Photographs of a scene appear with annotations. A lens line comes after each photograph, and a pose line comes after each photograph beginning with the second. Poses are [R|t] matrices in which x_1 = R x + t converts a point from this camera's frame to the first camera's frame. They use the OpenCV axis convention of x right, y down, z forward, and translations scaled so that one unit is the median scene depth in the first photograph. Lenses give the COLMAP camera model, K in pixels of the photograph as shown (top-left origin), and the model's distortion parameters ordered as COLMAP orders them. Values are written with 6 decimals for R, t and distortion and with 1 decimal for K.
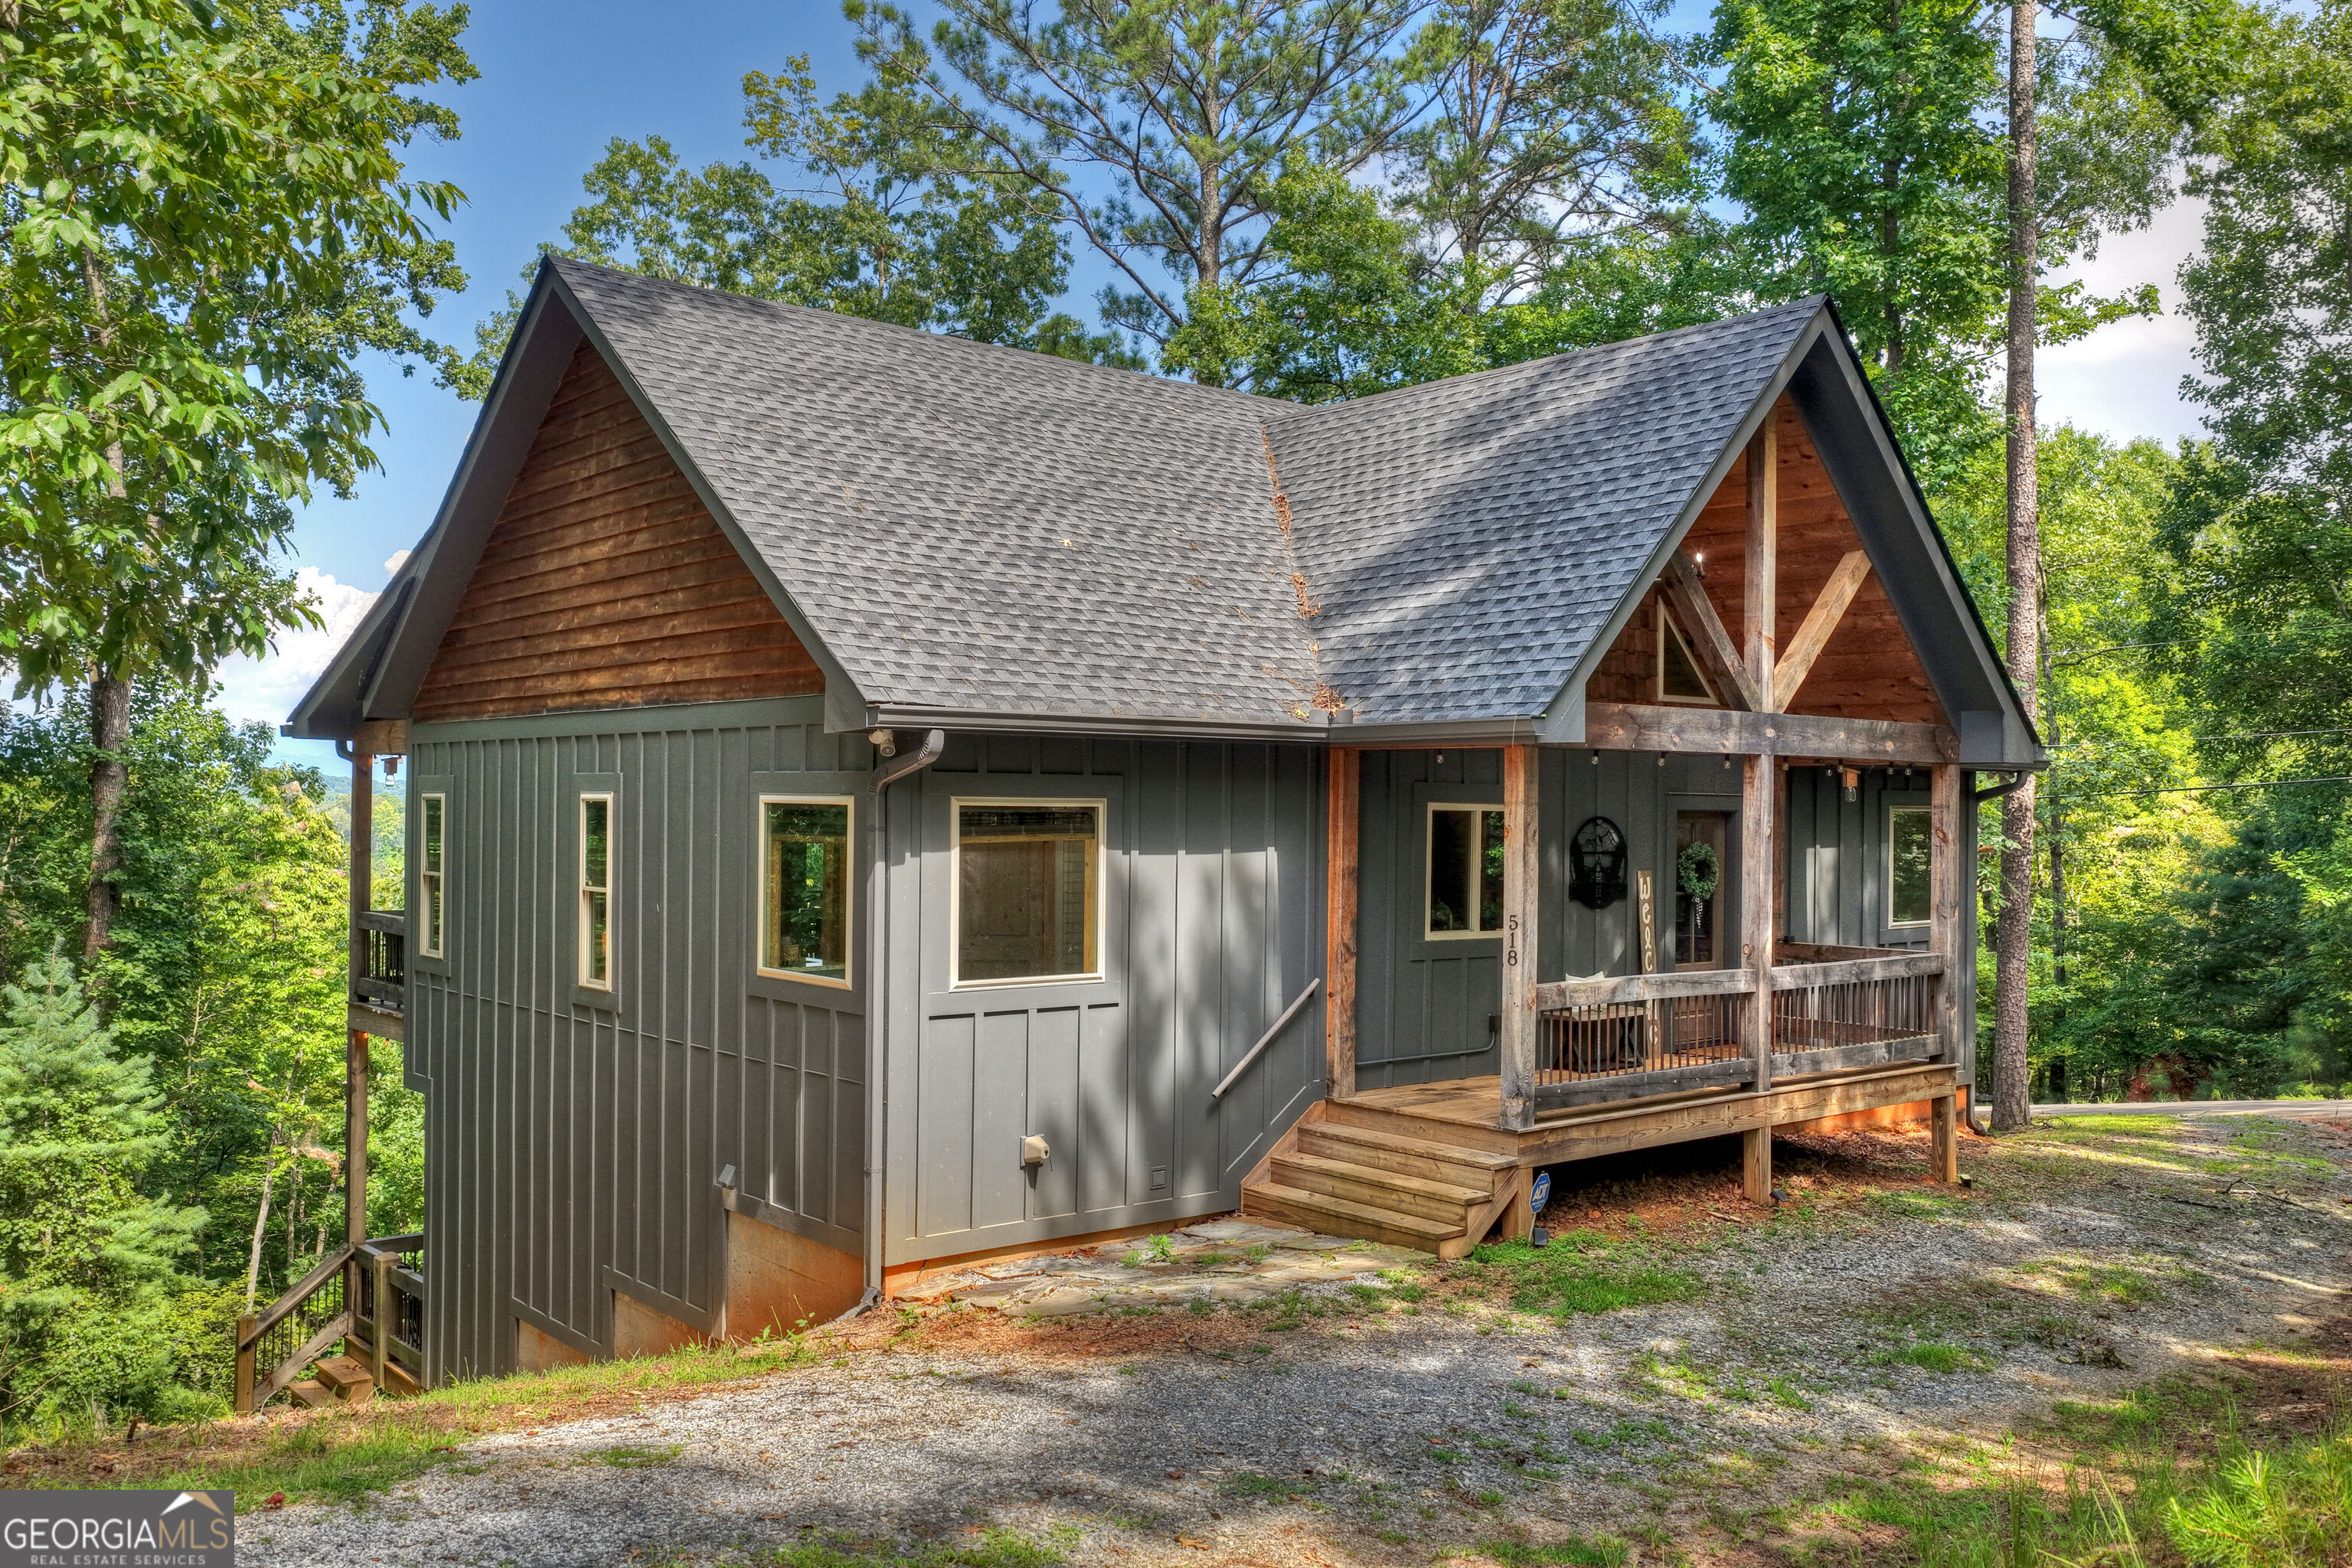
lens RADIAL K [[1963.0, 0, 1176.0], [0, 1963.0, 784.0], [0, 0, 1]] dist [0.000927, 0.010236]
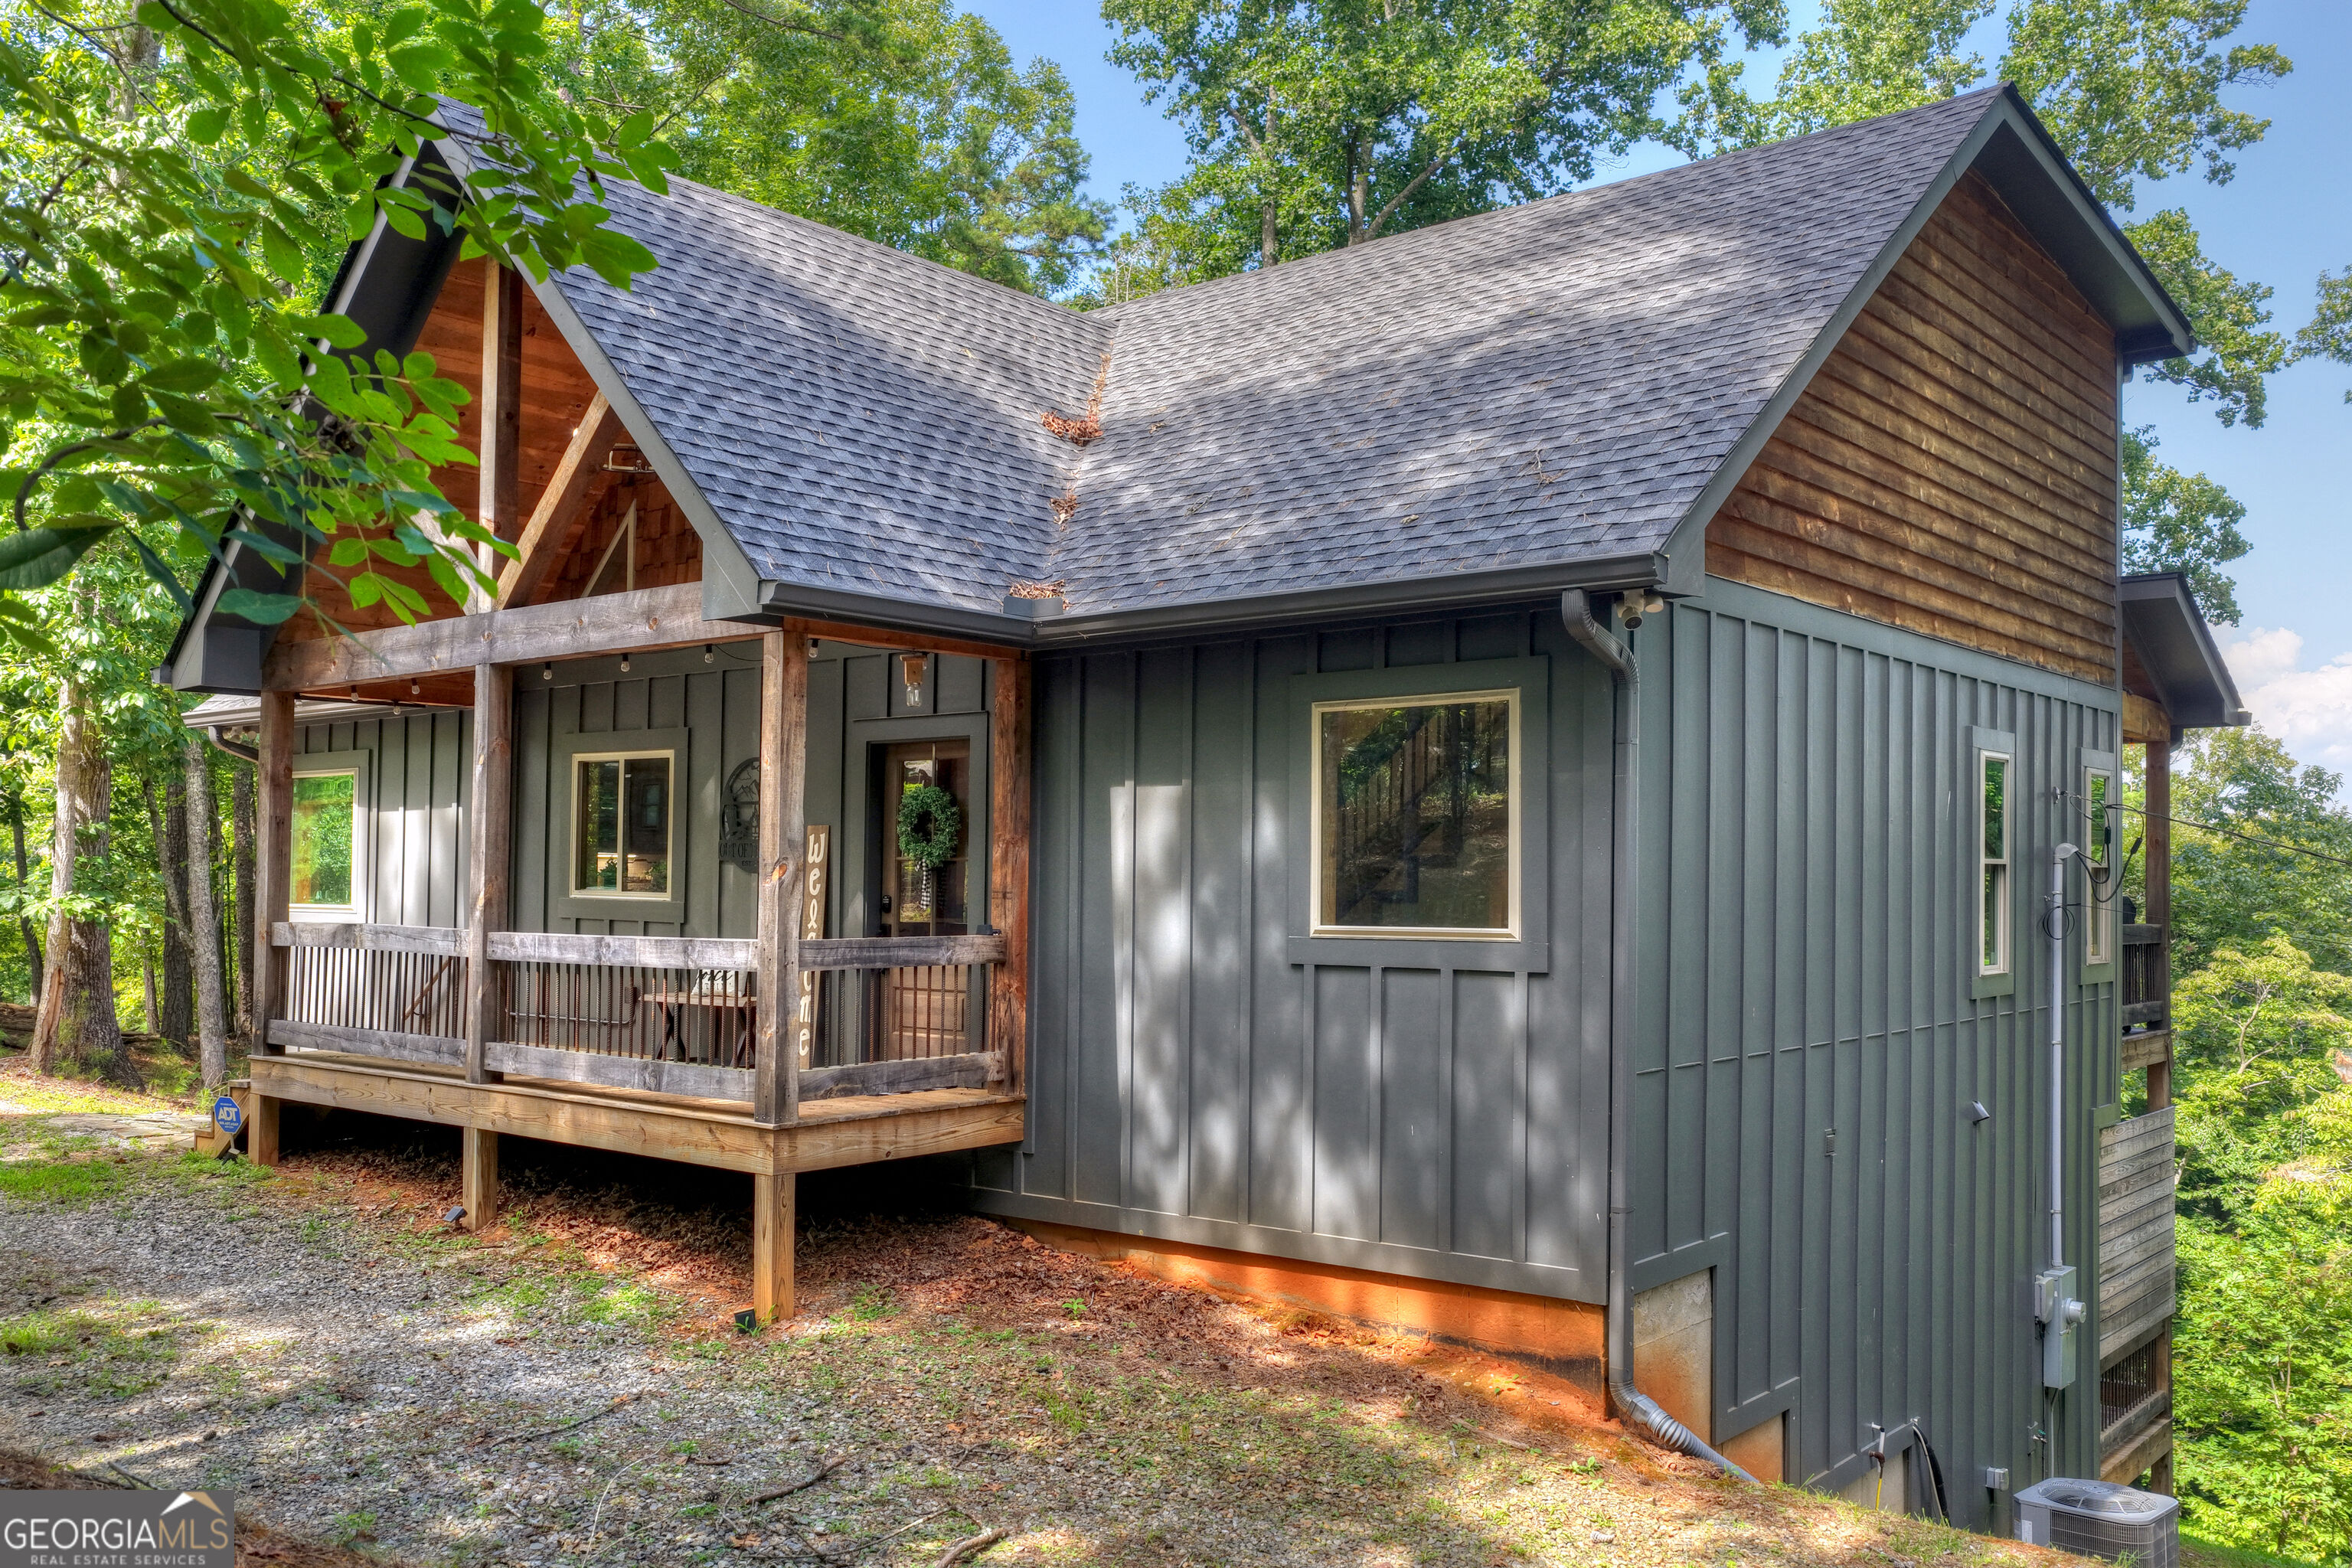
lens RADIAL K [[1963.0, 0, 1176.0], [0, 1963.0, 784.0], [0, 0, 1]] dist [0.000927, 0.010236]
pose [[0.184017, -0.053796, -0.981450, 1.184258], [0.006527, 0.998546, -0.053510, 0.082242], [0.982901, 0.003441, 0.184100, 1.174023]]
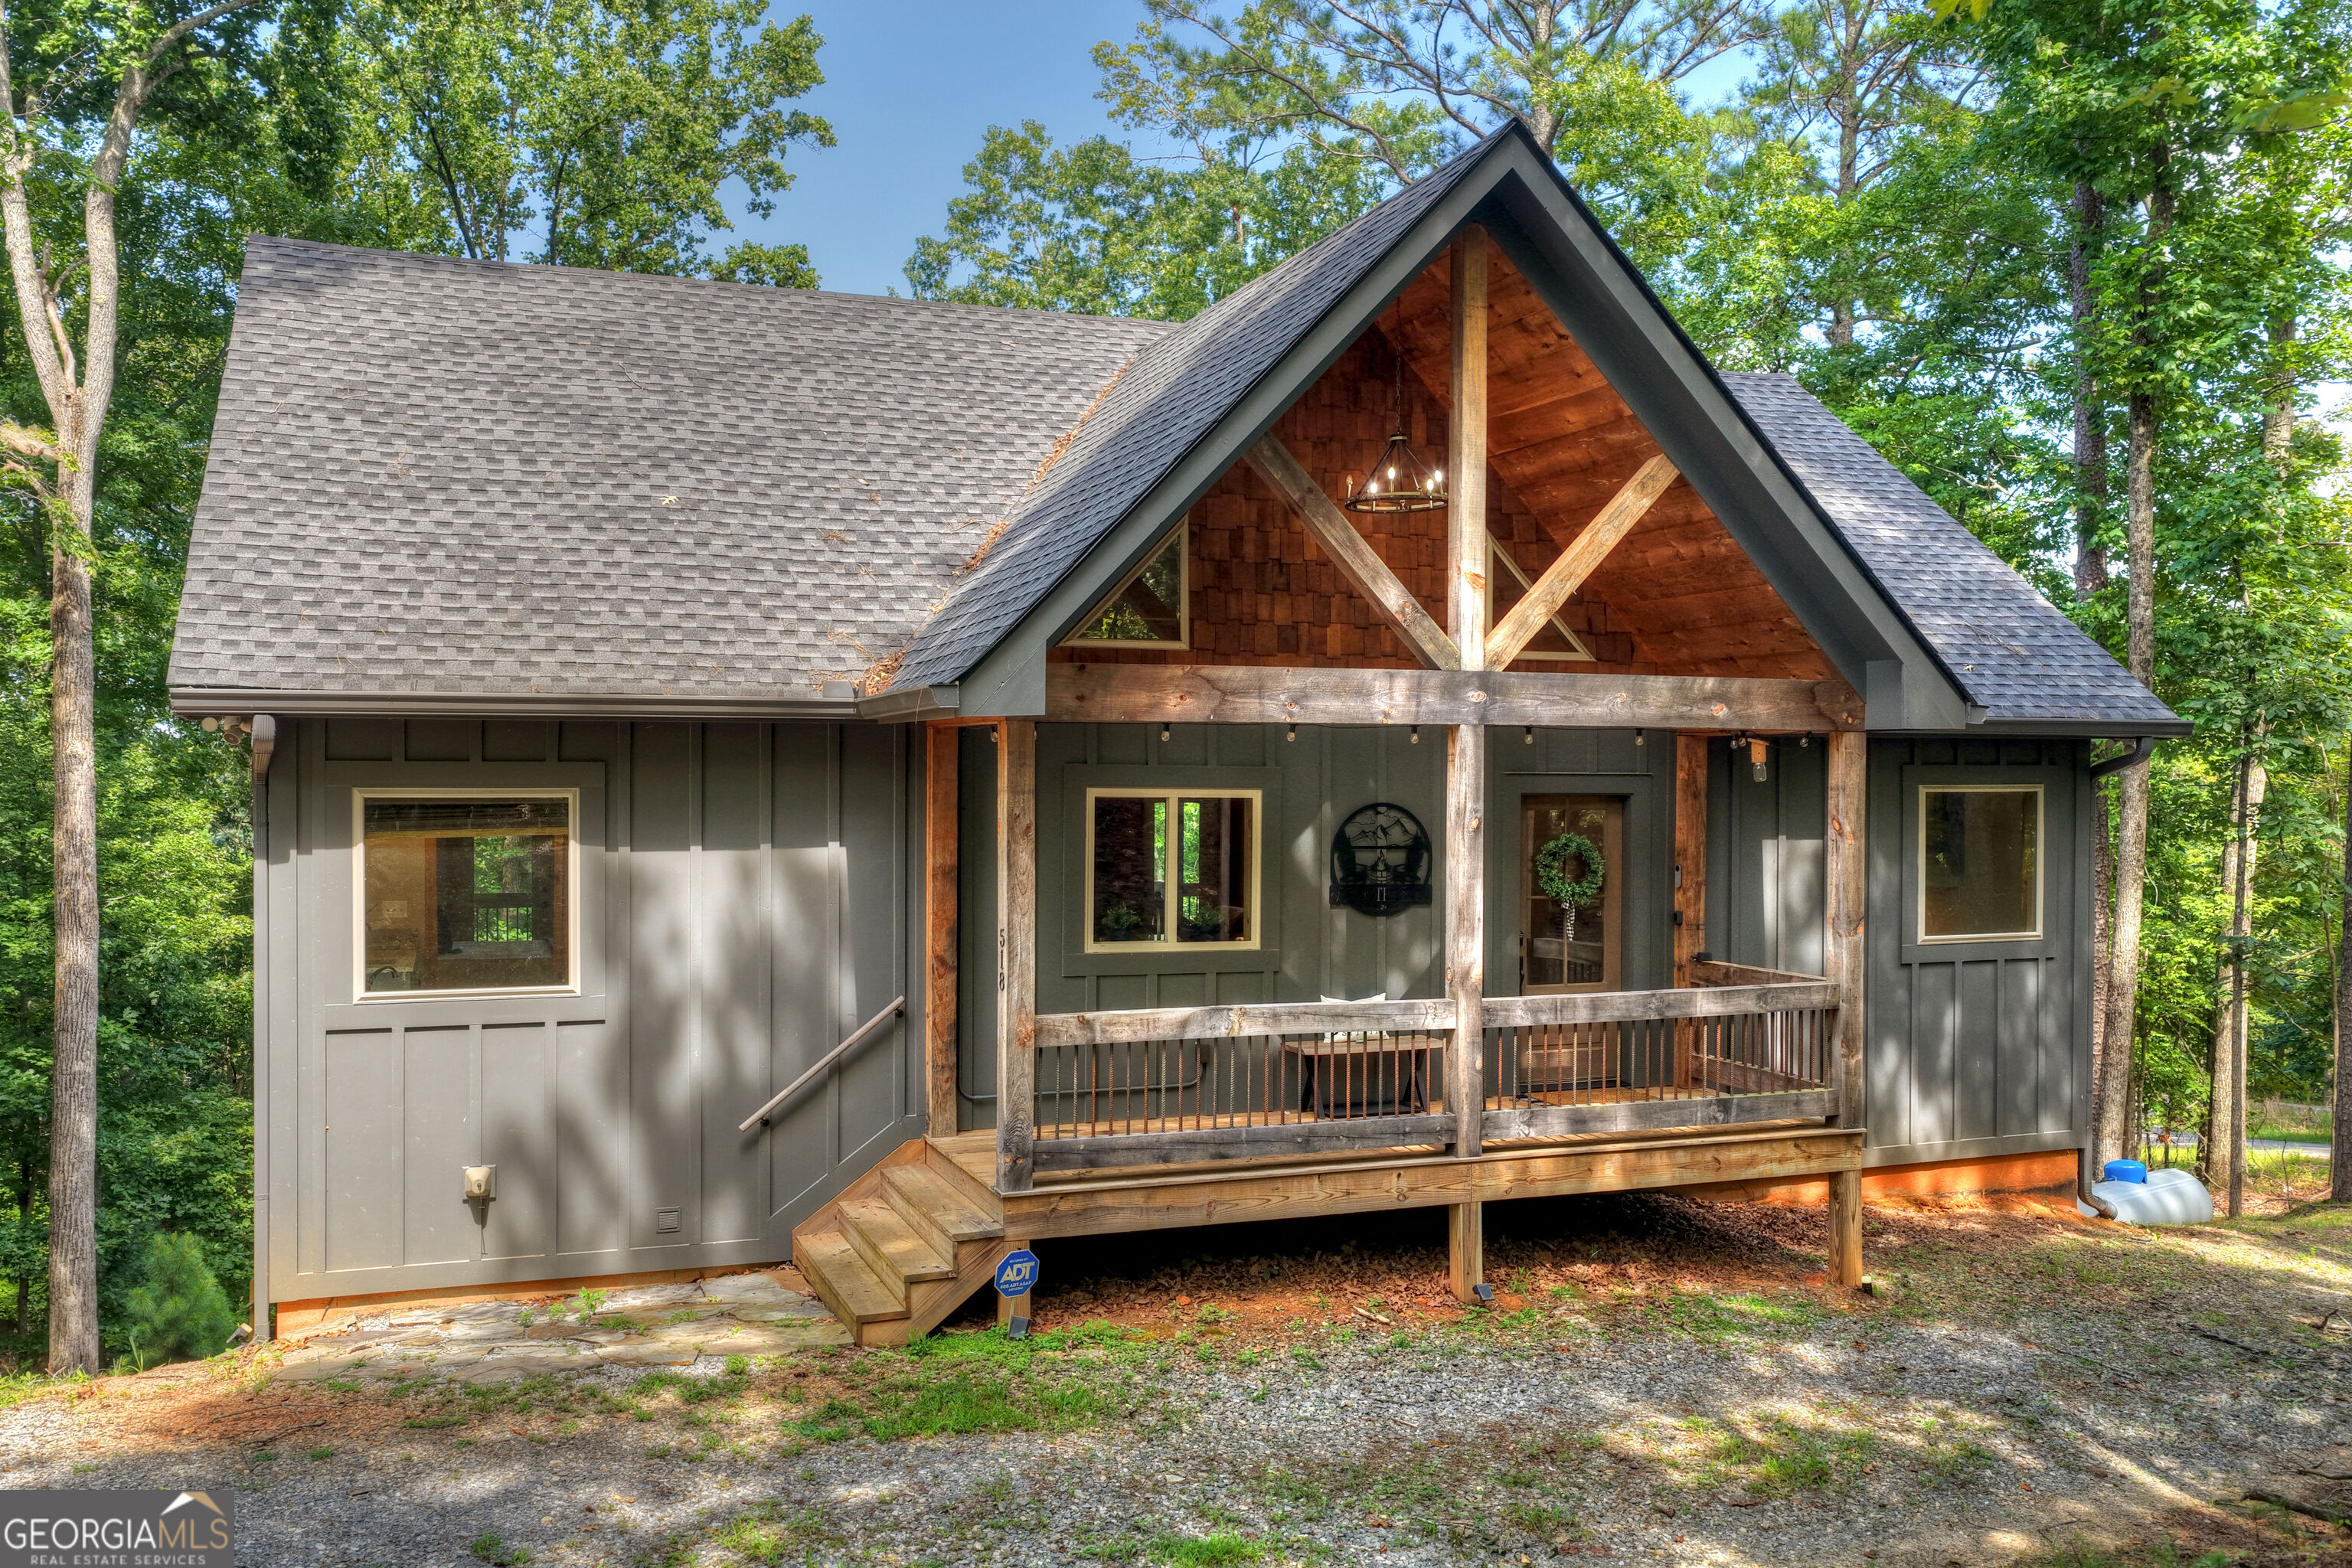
lens RADIAL K [[1963.0, 0, 1176.0], [0, 1963.0, 784.0], [0, 0, 1]] dist [0.000927, 0.010236]
pose [[0.943308, -0.004862, -0.331884, 0.463099], [0.009347, 0.999885, 0.011919, -0.002055], [0.331788, -0.014345, 0.943245, 0.234004]]
